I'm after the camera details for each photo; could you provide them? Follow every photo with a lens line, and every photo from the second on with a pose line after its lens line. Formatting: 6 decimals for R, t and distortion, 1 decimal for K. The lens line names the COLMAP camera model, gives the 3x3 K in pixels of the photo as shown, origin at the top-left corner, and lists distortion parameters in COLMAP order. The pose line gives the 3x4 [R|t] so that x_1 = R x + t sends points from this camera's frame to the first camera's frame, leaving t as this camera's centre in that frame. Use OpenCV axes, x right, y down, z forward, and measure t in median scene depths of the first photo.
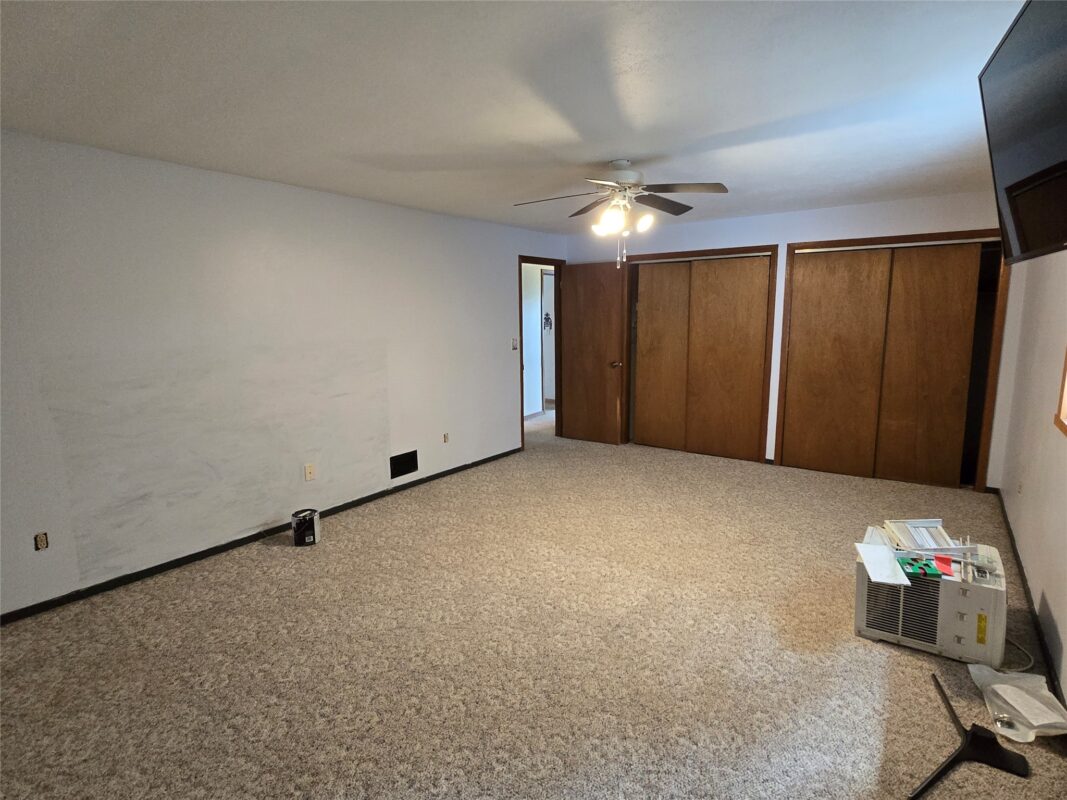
lens RADIAL K [[542.9, 0, 536.6], [0, 542.9, 398.7], [0, 0, 1]] dist [-0.005964, -0.000370]
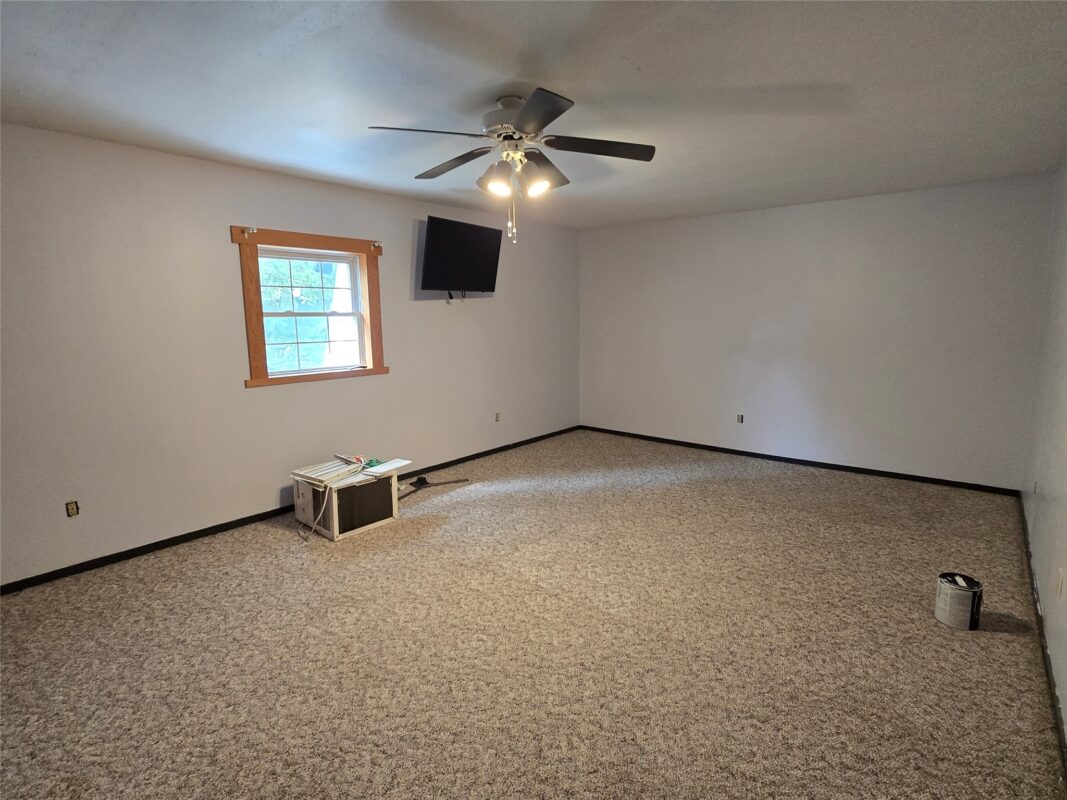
lens RADIAL K [[542.9, 0, 533.5], [0, 542.9, 398.6], [0, 0, 1]] dist [-0.005964, -0.000370]
pose [[-0.997671, 0.012110, 0.067121, 0.079098], [0.032320, 0.950546, 0.308897, -0.272197], [-0.060061, 0.310347, -0.948724, 1.817527]]
